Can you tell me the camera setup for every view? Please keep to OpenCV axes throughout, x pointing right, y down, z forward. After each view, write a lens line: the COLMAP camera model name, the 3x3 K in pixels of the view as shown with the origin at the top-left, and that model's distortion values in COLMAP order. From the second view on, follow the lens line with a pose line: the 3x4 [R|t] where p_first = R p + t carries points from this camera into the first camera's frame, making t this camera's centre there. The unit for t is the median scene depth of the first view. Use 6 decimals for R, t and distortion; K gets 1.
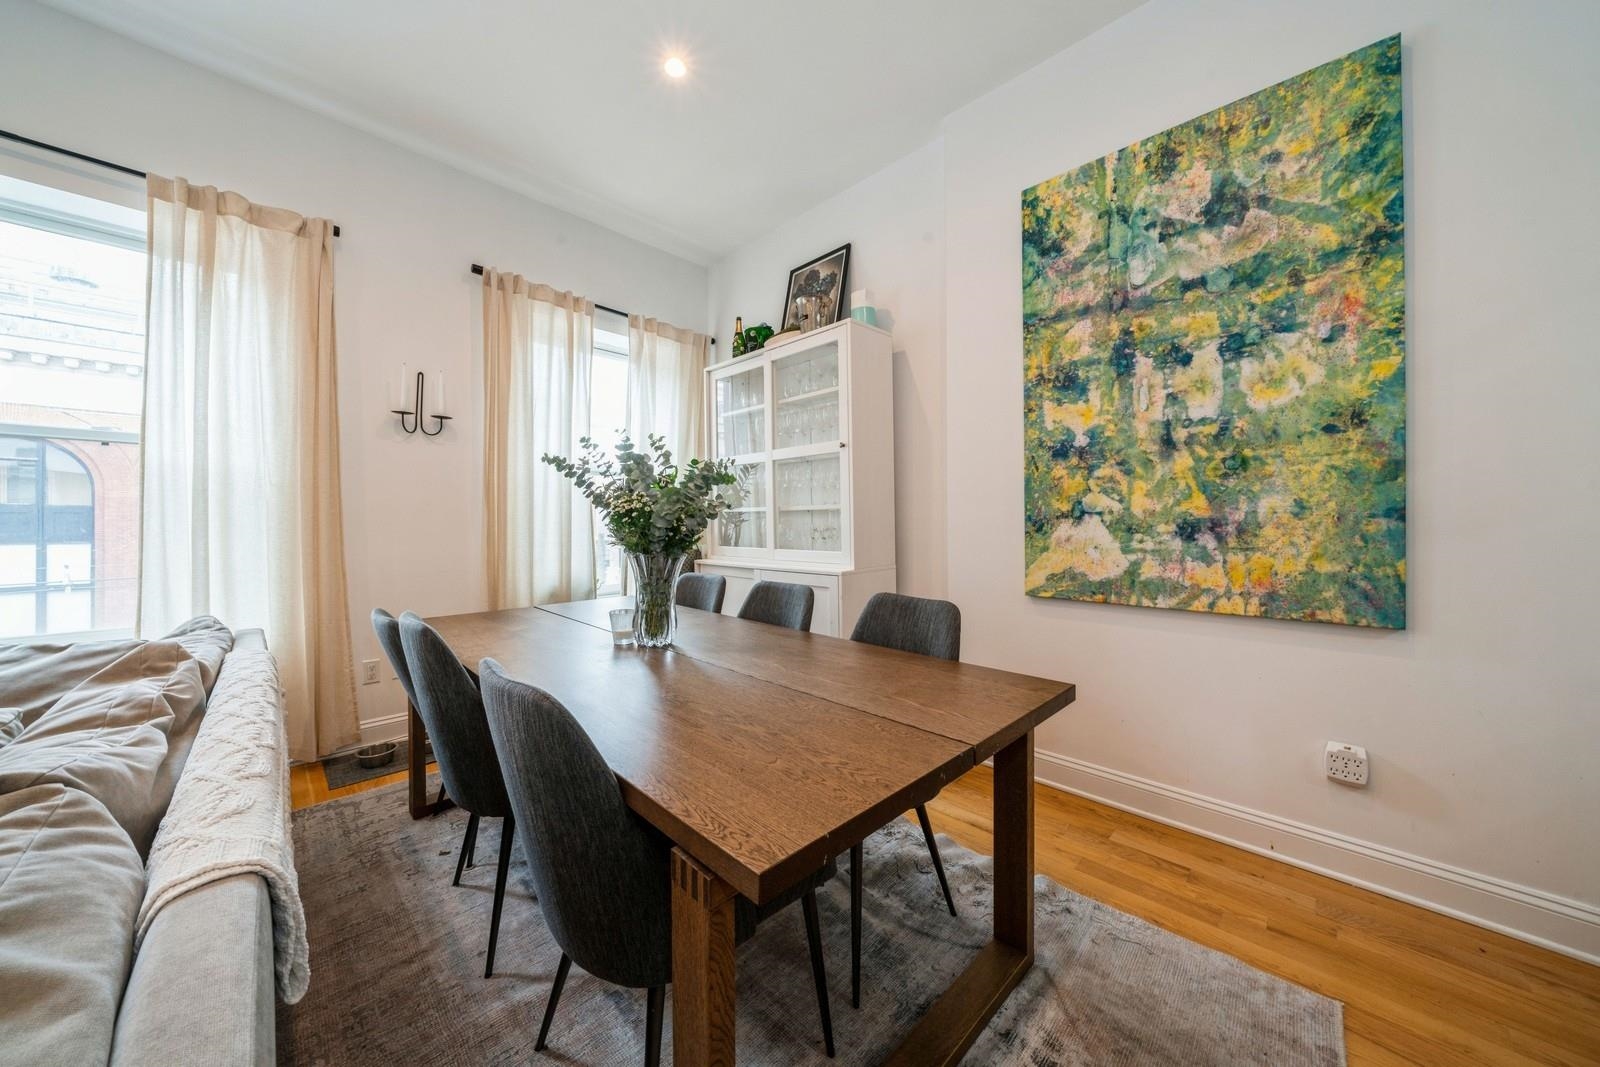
lens RADIAL K [[544.2, 0, 794.2], [0, 544.2, 522.3], [0, 0, 1]] dist [-0.008046, -0.000058]
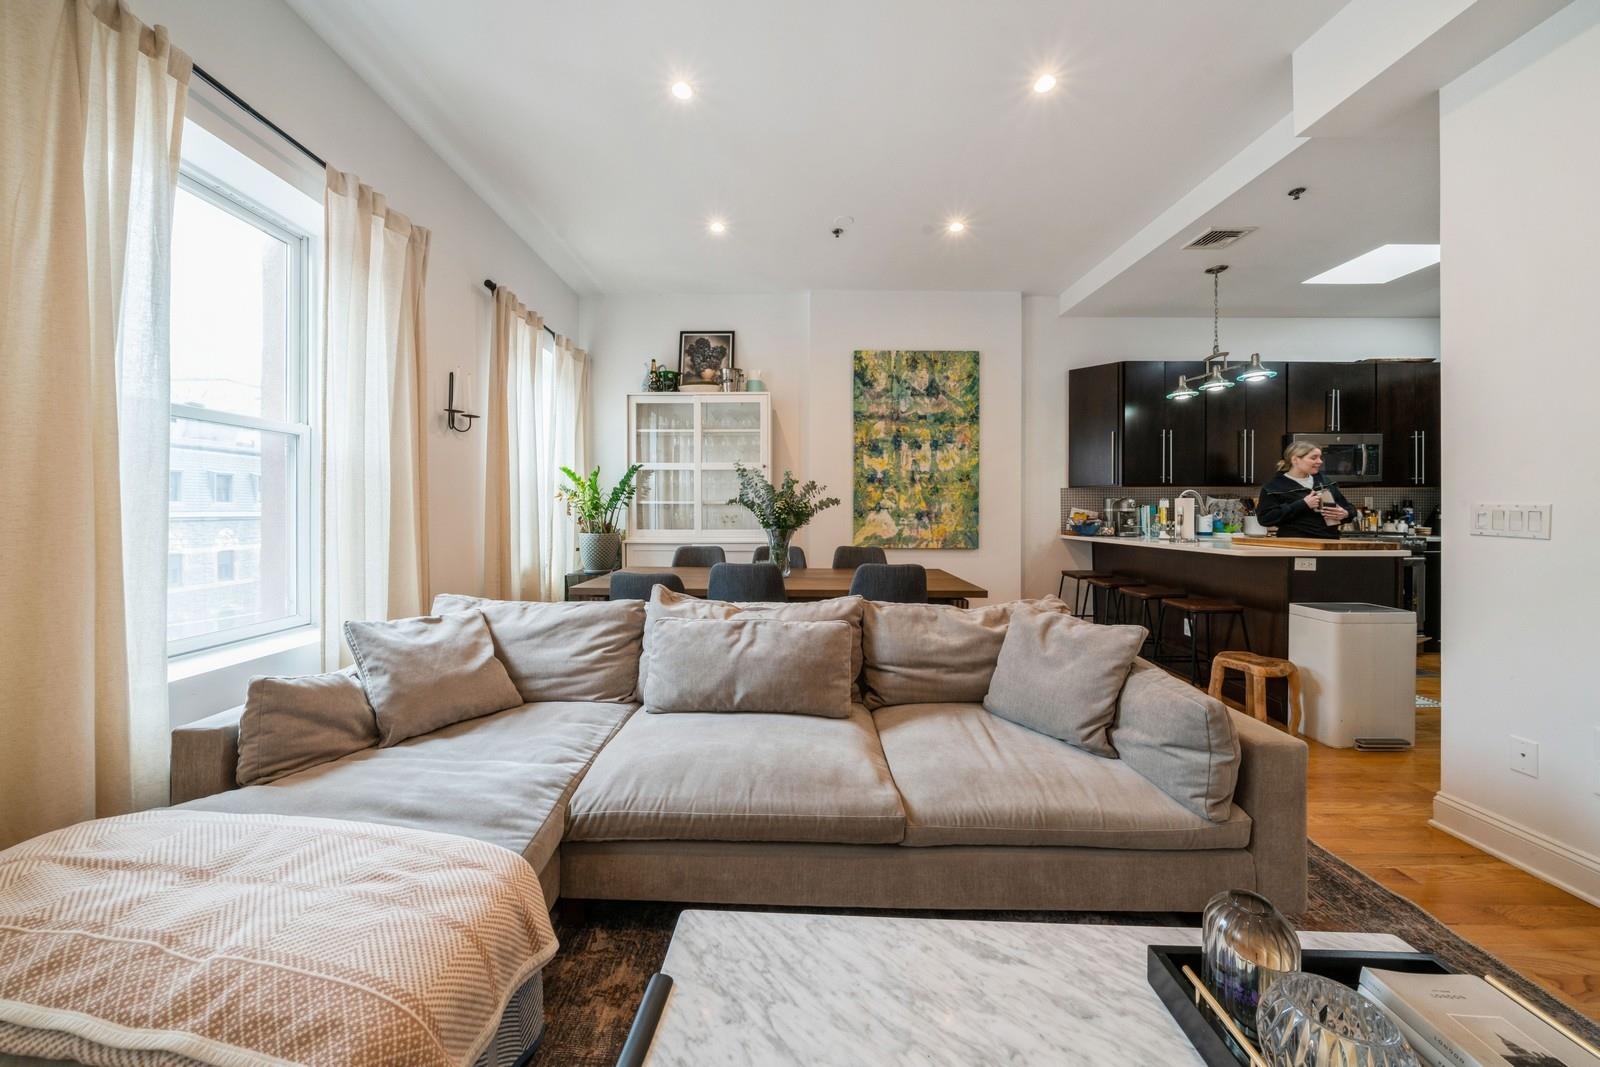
lens RADIAL K [[549.4, 0, 792.4], [0, 549.4, 507.4], [0, 0, 1]] dist [-0.007870, -0.000093]
pose [[0.710028, 0.006212, 0.704146, -1.434081], [-0.004298, 0.999981, -0.004488, -0.010020], [-0.704161, 0.000160, 0.710041, -0.367687]]
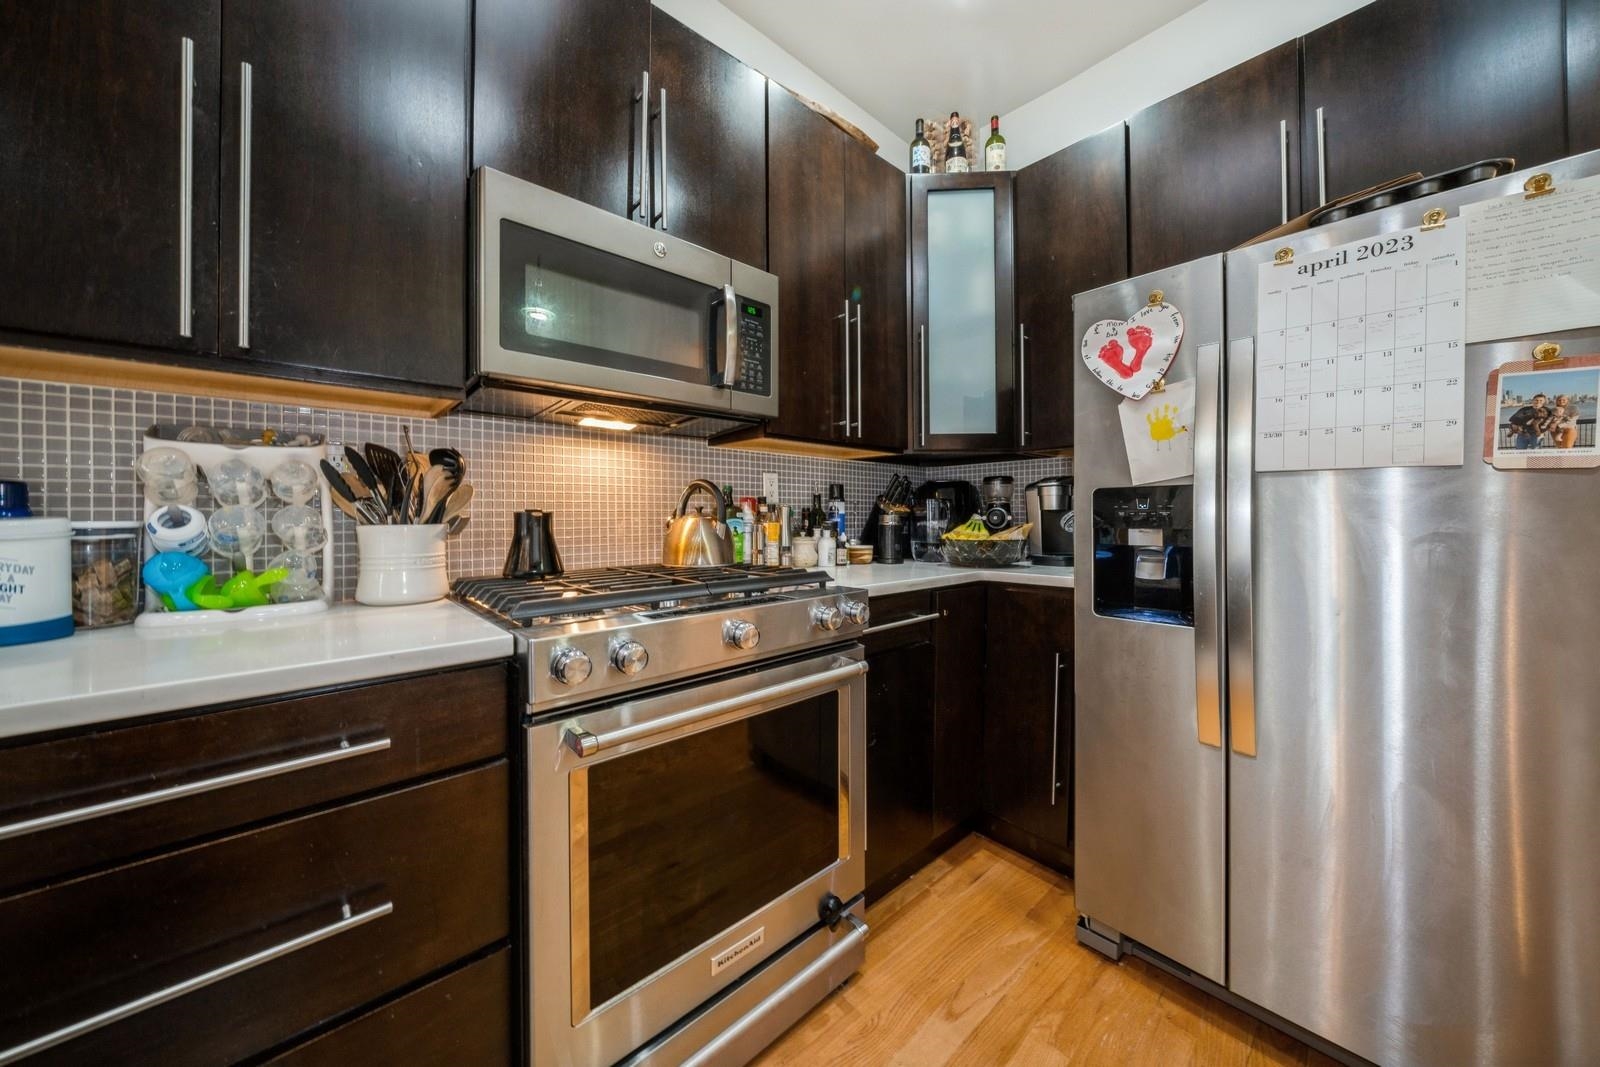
lens RADIAL K [[545.4, 0, 796.6], [0, 545.4, 513.4], [0, 0, 1]] dist [-0.008784, -0.000089]
pose [[0.041364, 0.008196, 0.999111, 1.225429], [0.002468, 0.999962, -0.008305, 0.001781], [-0.999141, 0.002809, 0.041343, -0.549554]]
